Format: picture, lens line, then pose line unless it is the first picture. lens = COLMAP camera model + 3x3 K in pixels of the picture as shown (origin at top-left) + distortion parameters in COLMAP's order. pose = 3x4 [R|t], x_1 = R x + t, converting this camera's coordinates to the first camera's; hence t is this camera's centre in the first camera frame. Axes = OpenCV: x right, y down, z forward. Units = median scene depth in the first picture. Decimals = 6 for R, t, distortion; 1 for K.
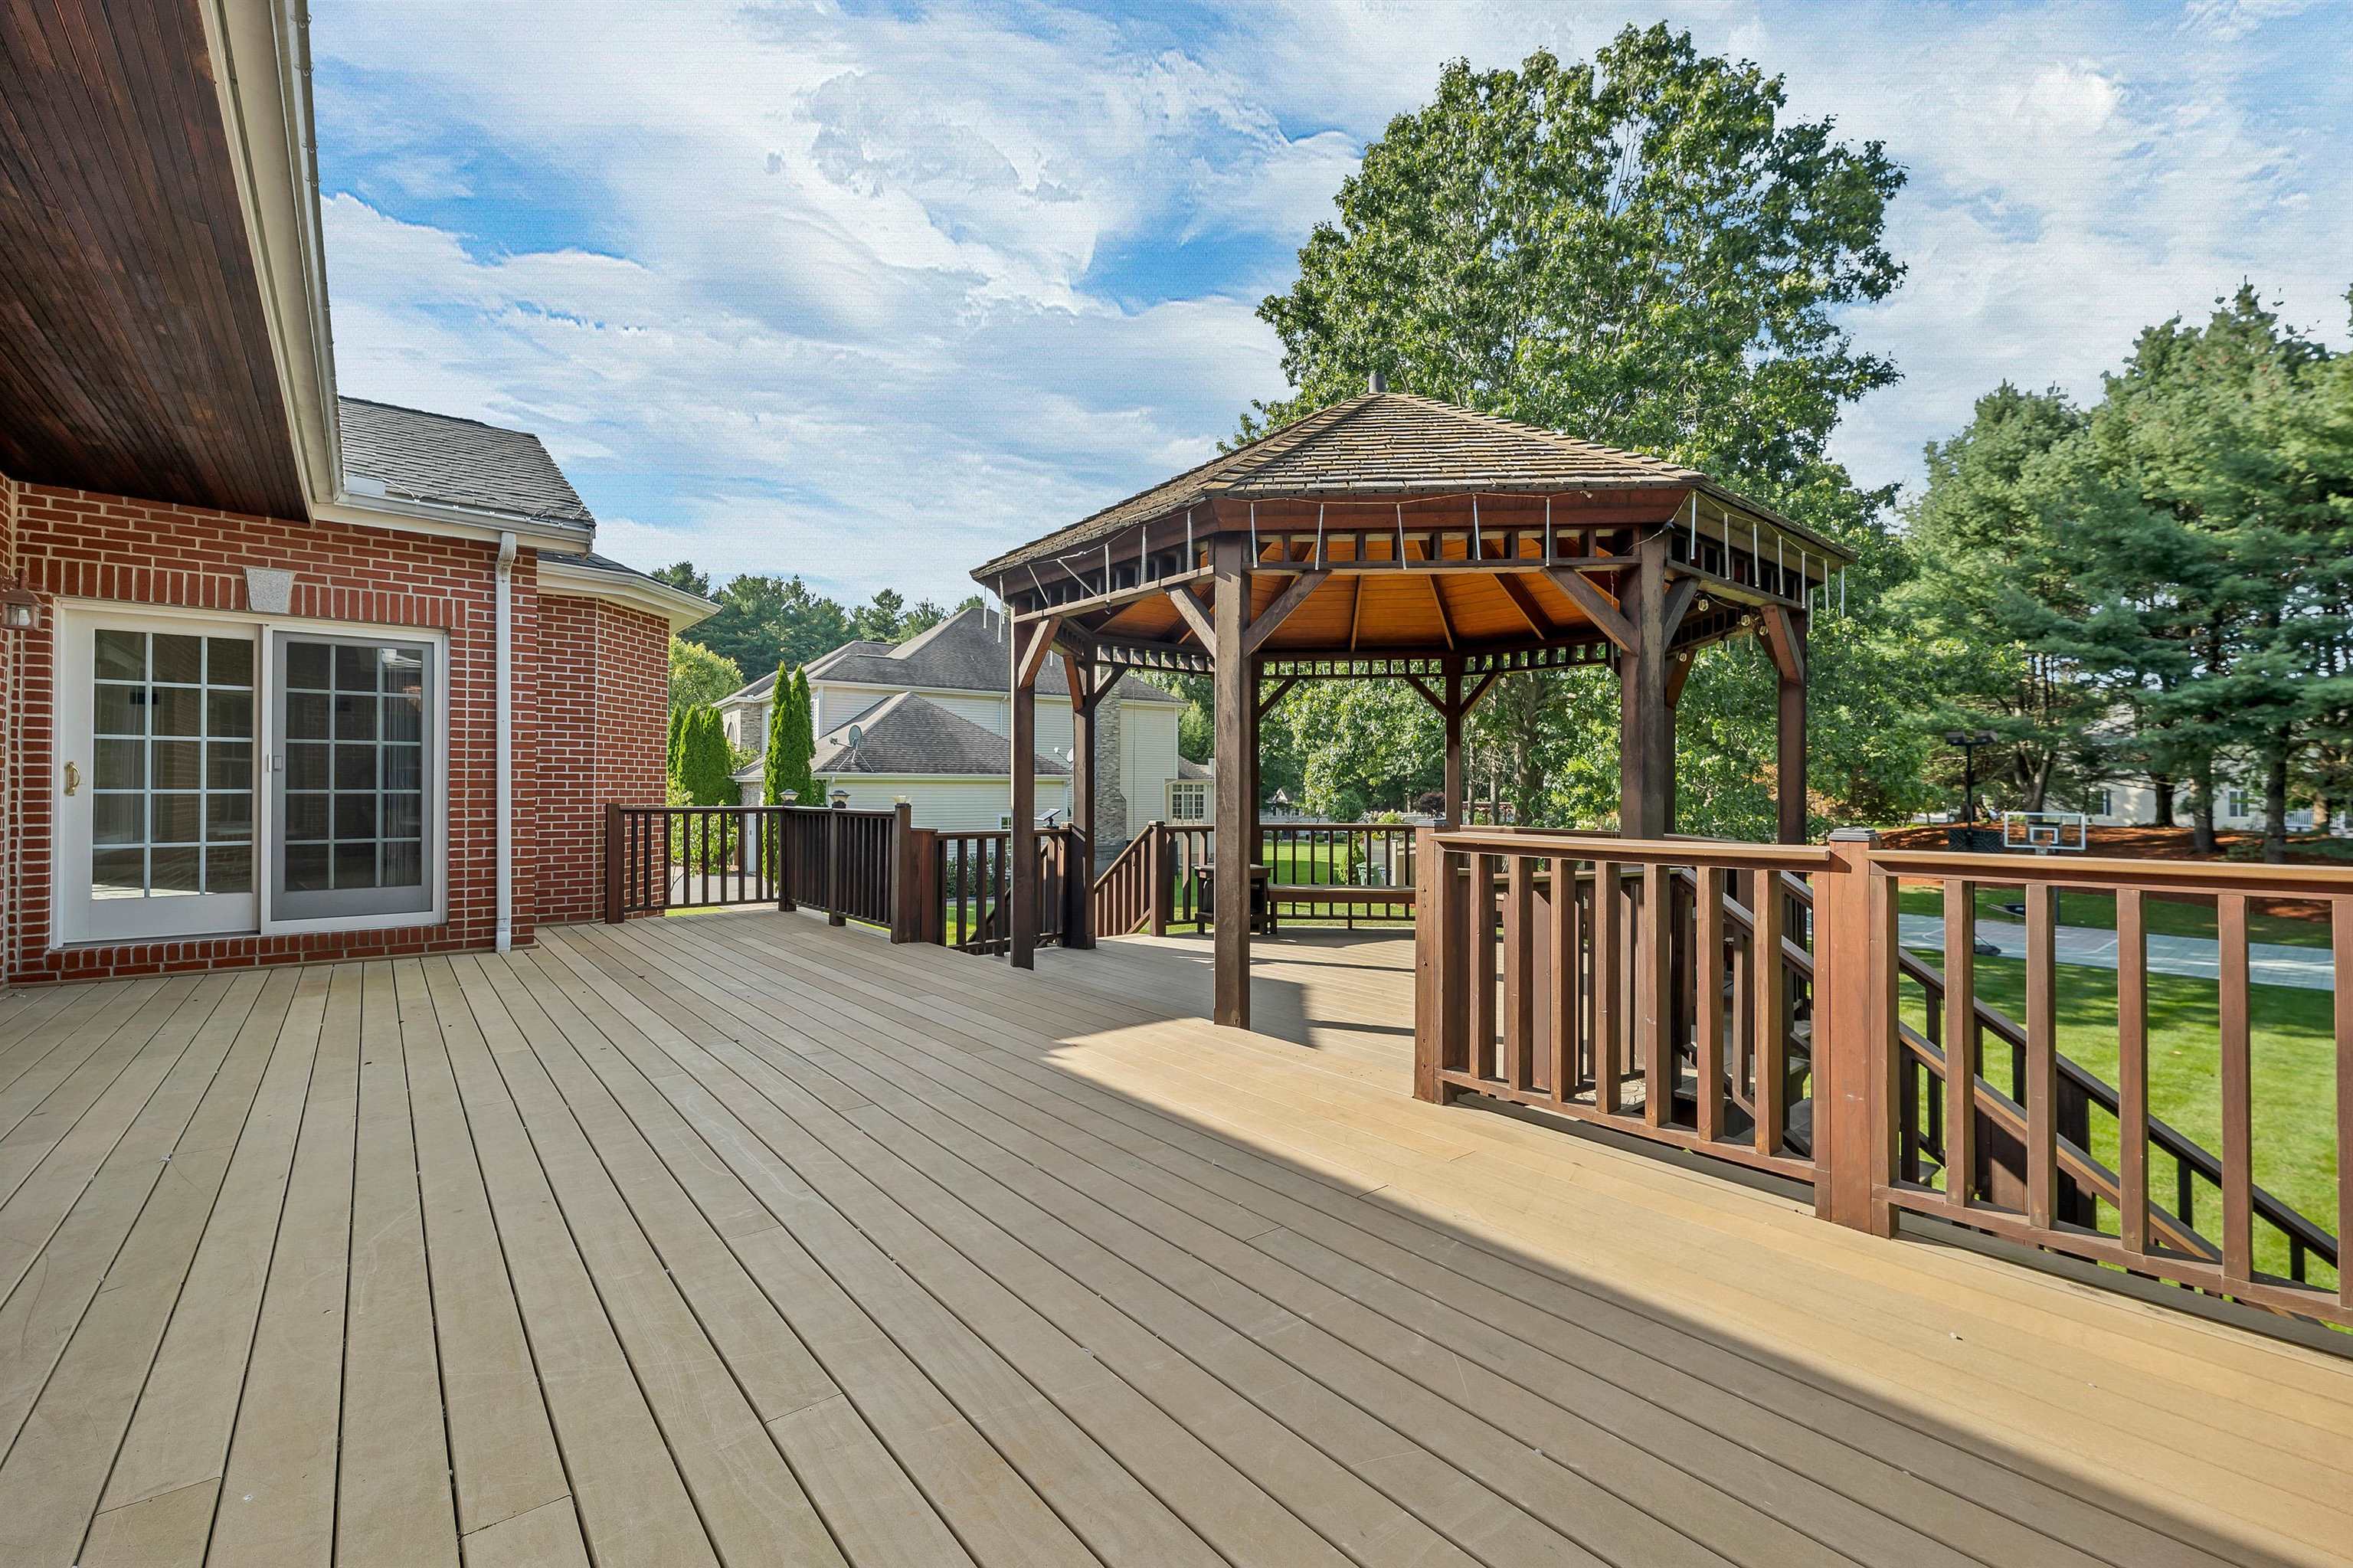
lens RADIAL K [[973.9, 0, 1185.9], [0, 973.9, 804.3], [0, 0, 1]] dist [0.001307, -0.000180]
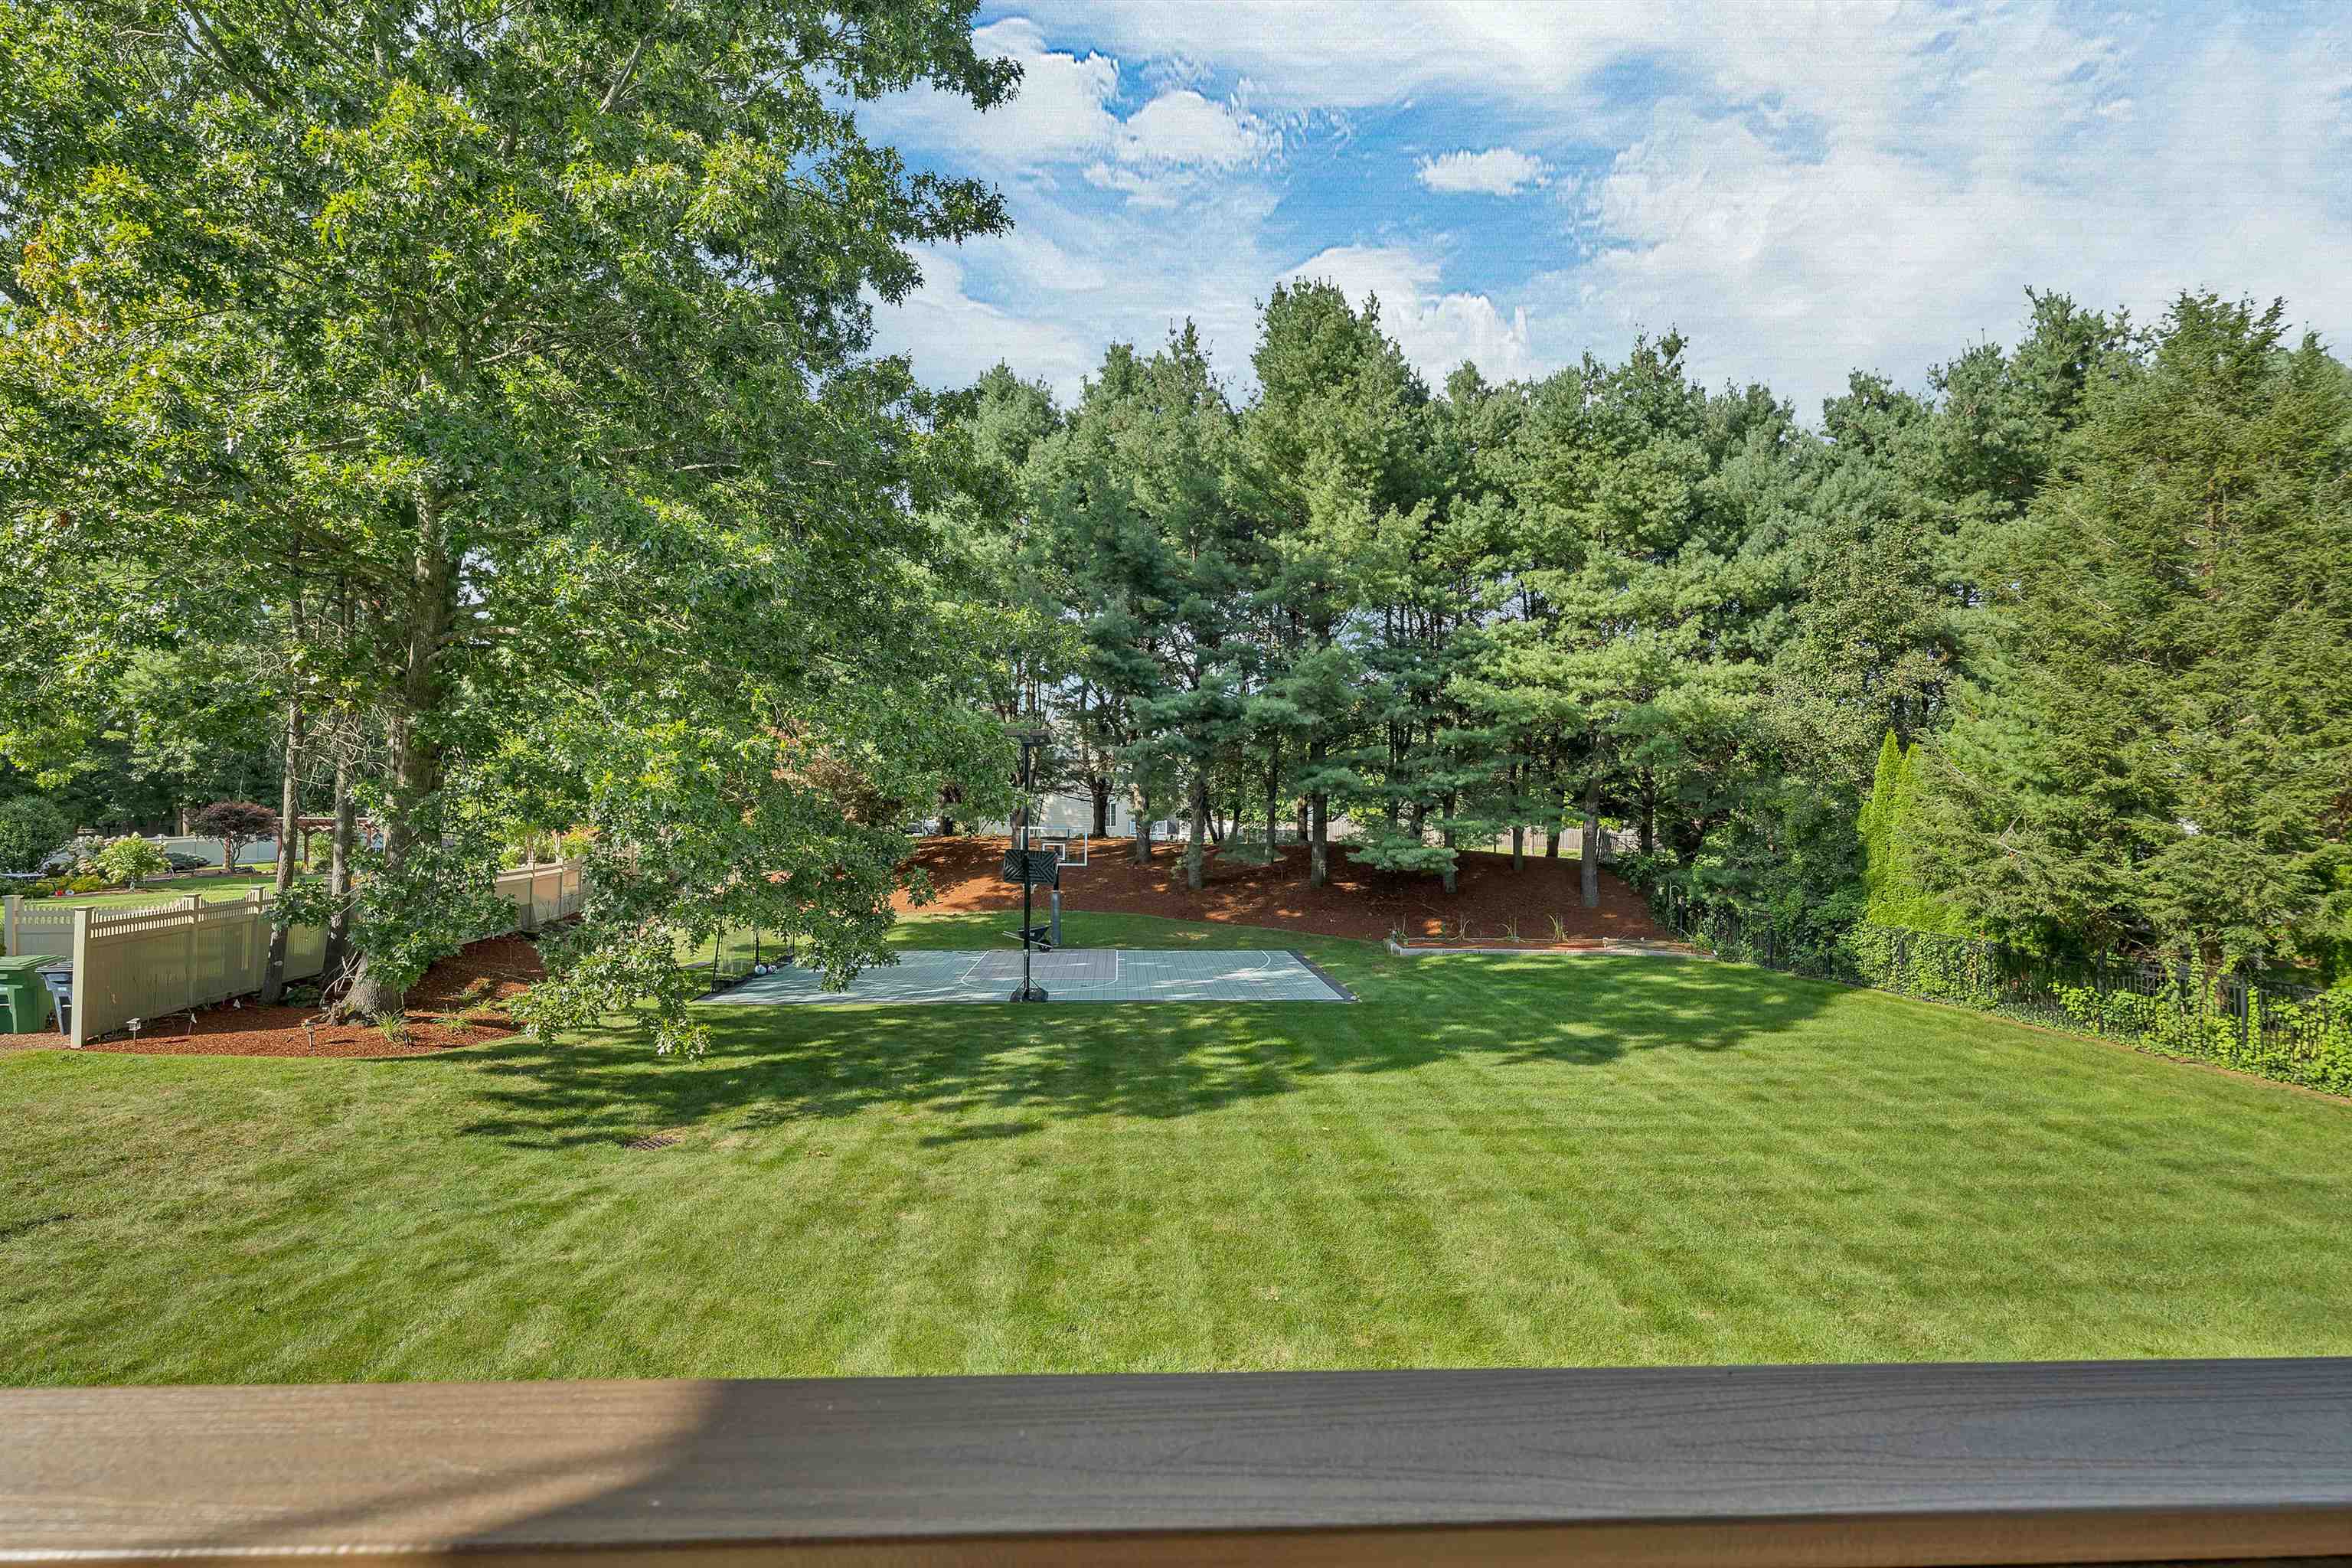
lens RADIAL K [[1155.2, 0, 1165.2], [0, 1155.2, 772.7], [0, 0, 1]] dist [0.014107, -0.000314]
pose [[0.609020, 0.026152, 0.792724, 0.095057], [0.005388, 0.999297, -0.037106, -0.000687], [-0.793137, 0.026870, 0.608451, 0.285733]]
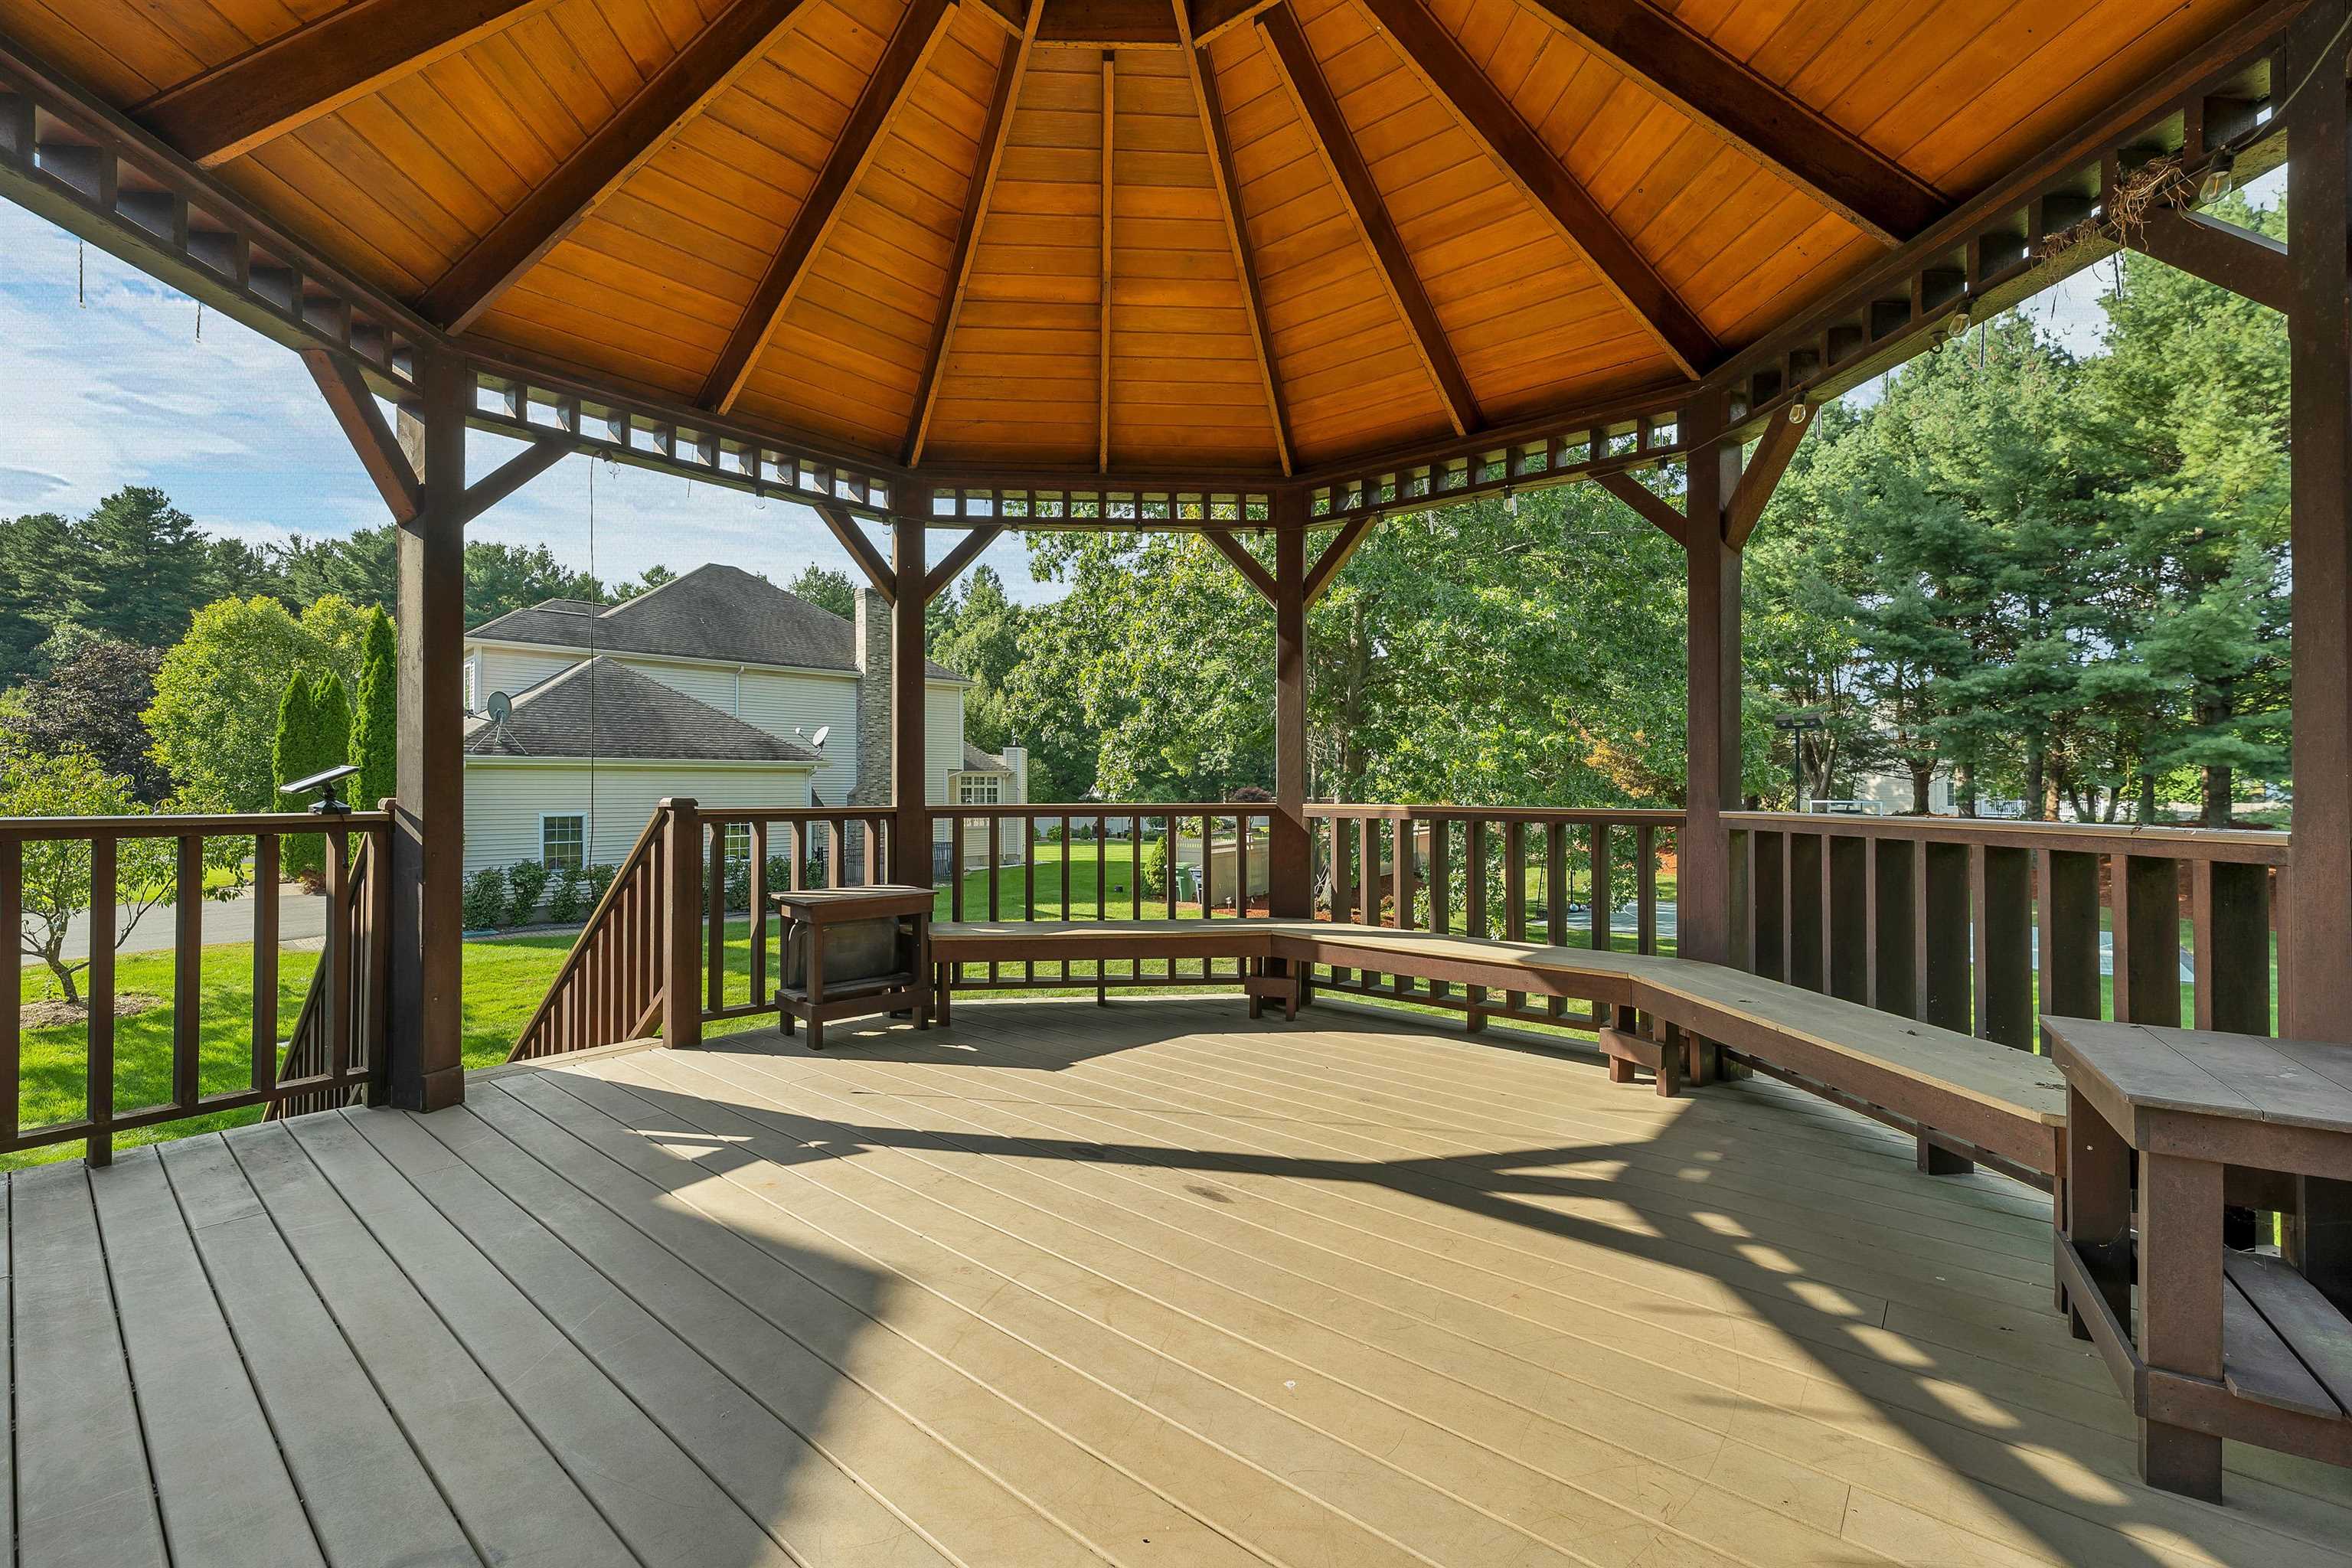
lens RADIAL K [[973.4, 0, 1185.4], [0, 973.4, 804.3], [0, 0, 1]] dist [0.001307, -0.000180]
pose [[0.983062, -0.006910, 0.183146, 0.038078], [0.006609, 0.999976, 0.002255, 0.006413], [-0.183157, -0.001006, 0.983083, 0.155022]]
